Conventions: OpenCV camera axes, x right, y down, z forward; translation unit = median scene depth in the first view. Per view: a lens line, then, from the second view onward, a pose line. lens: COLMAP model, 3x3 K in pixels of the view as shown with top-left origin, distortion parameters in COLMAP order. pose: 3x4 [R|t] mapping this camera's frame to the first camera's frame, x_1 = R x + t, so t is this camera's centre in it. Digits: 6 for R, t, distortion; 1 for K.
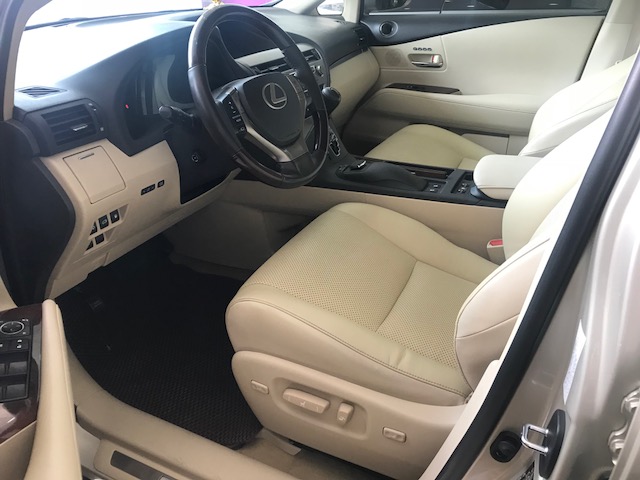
lens RADIAL K [[518.3, 0, 320.0], [0, 518.3, 240.0], [0, 0, 1]] dist [-0.008439, -0.002104]
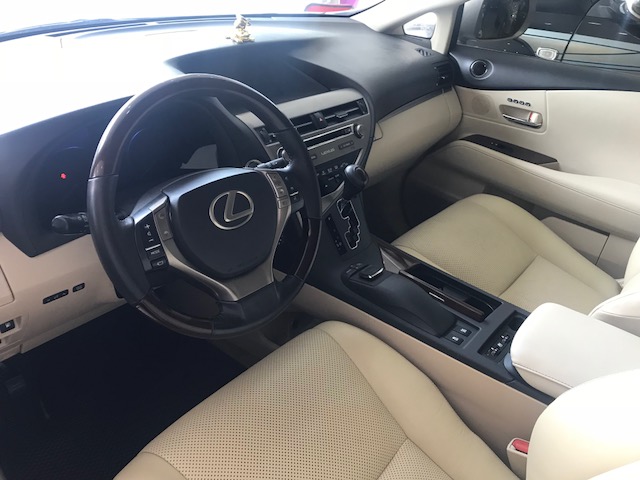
lens RADIAL K [[514.2, 0, 320.0], [0, 514.2, 240.0], [0, 0, 1]] dist [0.011862, -0.000700]
pose [[0.963148, 0.206831, -0.171949, 0.105987], [-0.196151, 0.977536, 0.077128, -0.207164], [0.184039, -0.040557, 0.982082, 0.209816]]
